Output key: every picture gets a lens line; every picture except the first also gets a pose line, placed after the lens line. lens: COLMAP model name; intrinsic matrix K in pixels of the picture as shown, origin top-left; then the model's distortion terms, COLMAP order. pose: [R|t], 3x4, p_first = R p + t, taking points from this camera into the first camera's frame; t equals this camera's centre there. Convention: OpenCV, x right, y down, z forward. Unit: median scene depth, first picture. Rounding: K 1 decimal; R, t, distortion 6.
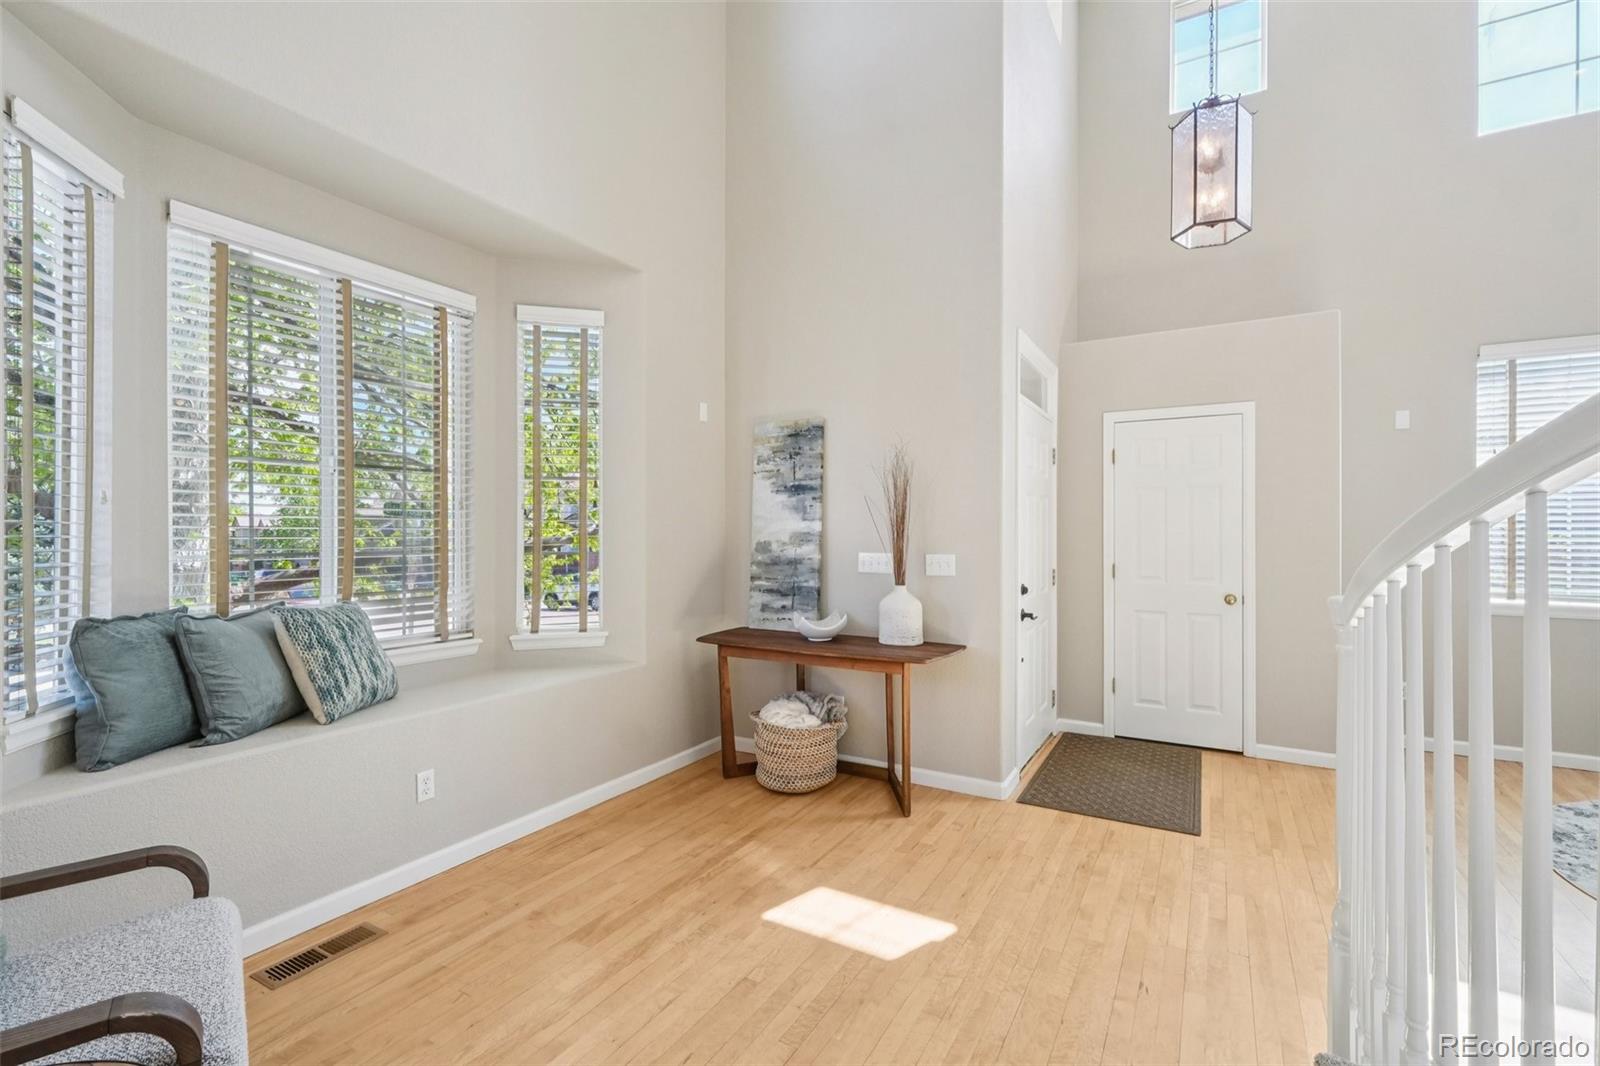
lens RADIAL K [[738.7, 0, 794.8], [0, 738.7, 524.4], [0, 0, 1]] dist [0.004354, -0.000143]
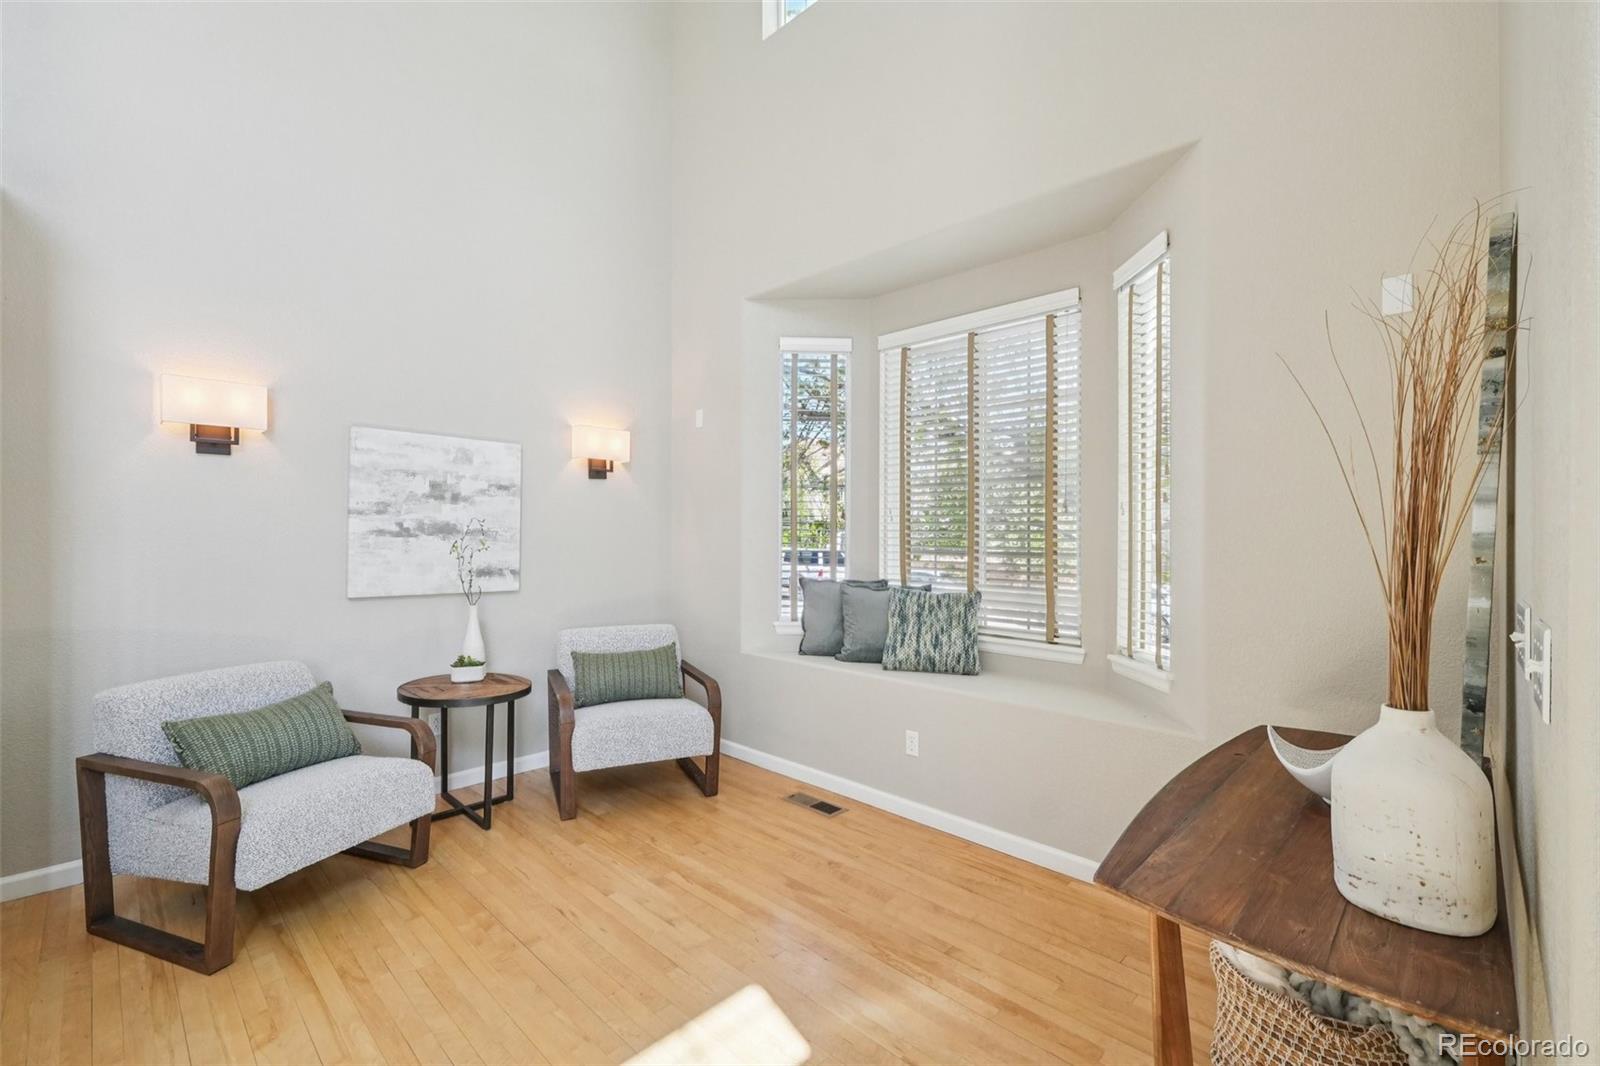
lens RADIAL K [[683.4, 0, 794.9], [0, 683.4, 532.3], [0, 0, 1]] dist [-0.002781, 0.002597]
pose [[-0.253884, -0.015746, -0.967106, 0.441328], [0.006079, 0.999822, -0.017875, 0.018107], [0.967216, -0.010417, -0.253743, 0.761937]]
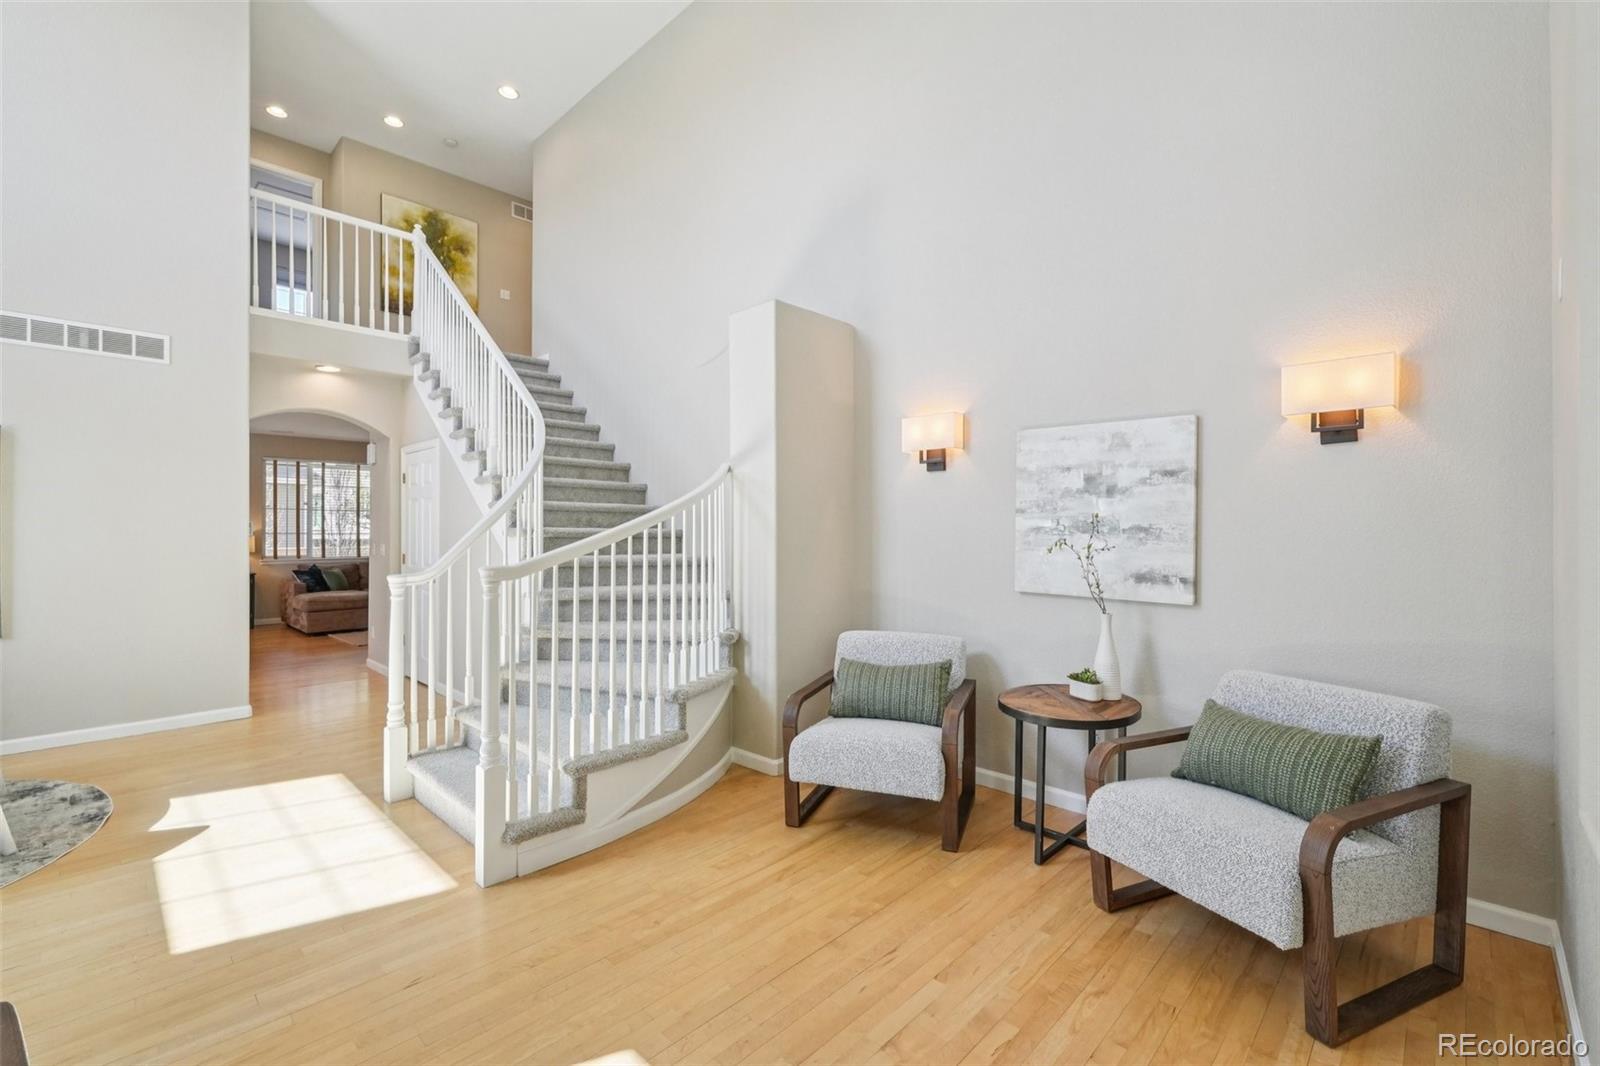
lens RADIAL K [[683.4, 0, 786.3], [0, 683.4, 530.1], [0, 0, 1]] dist [-0.002781, 0.002597]
pose [[-0.969380, -0.006404, 0.245480, -0.124704], [-0.006544, 0.999979, 0.000246, 0.002429], [-0.245476, -0.001368, -0.969402, 0.953827]]
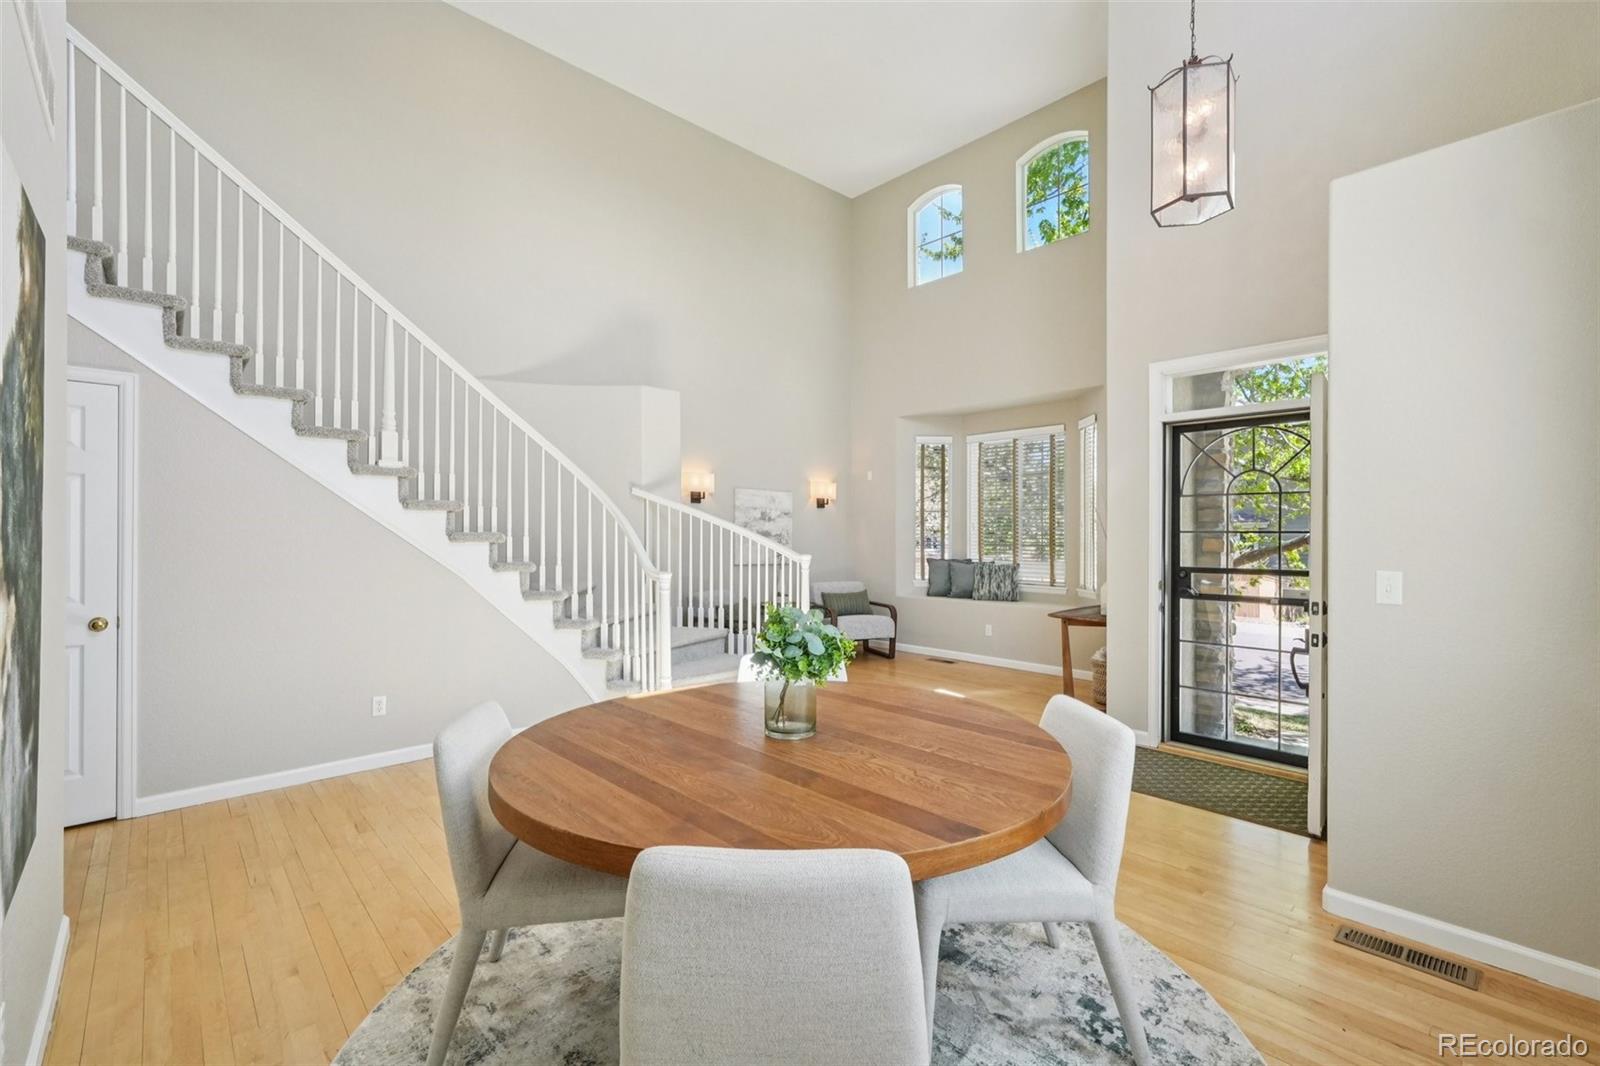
lens RADIAL K [[683.4, 0, 792.8], [0, 683.4, 535.4], [0, 0, 1]] dist [-0.002781, 0.002597]
pose [[-0.301499, -0.013476, -0.953371, 1.459236], [0.006877, 0.999843, -0.016307, 0.030223], [0.953442, -0.011473, -0.301359, 0.742932]]
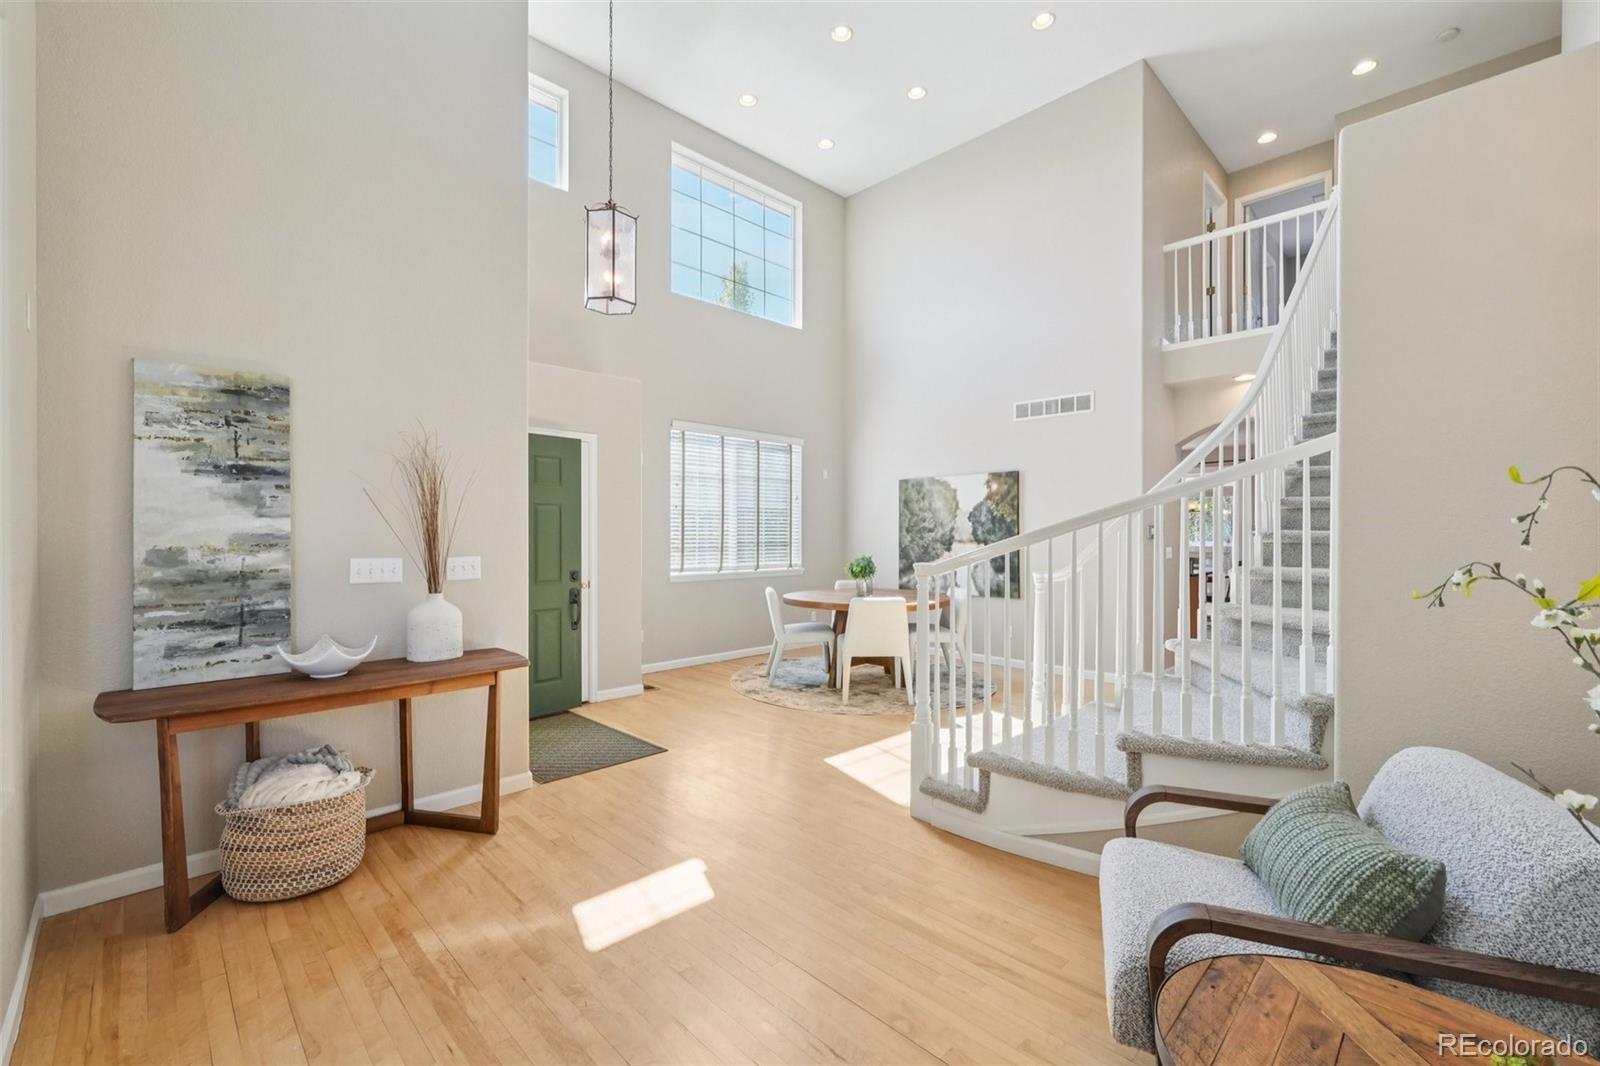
lens RADIAL K [[683.4, 0, 816.4], [0, 683.4, 538.6], [0, 0, 1]] dist [-0.002781, 0.002597]
pose [[0.248823, -0.008987, 0.968507, -0.491550], [-0.006463, 0.999919, 0.010939, 0.004815], [-0.968527, -0.008982, 0.248745, 0.324370]]
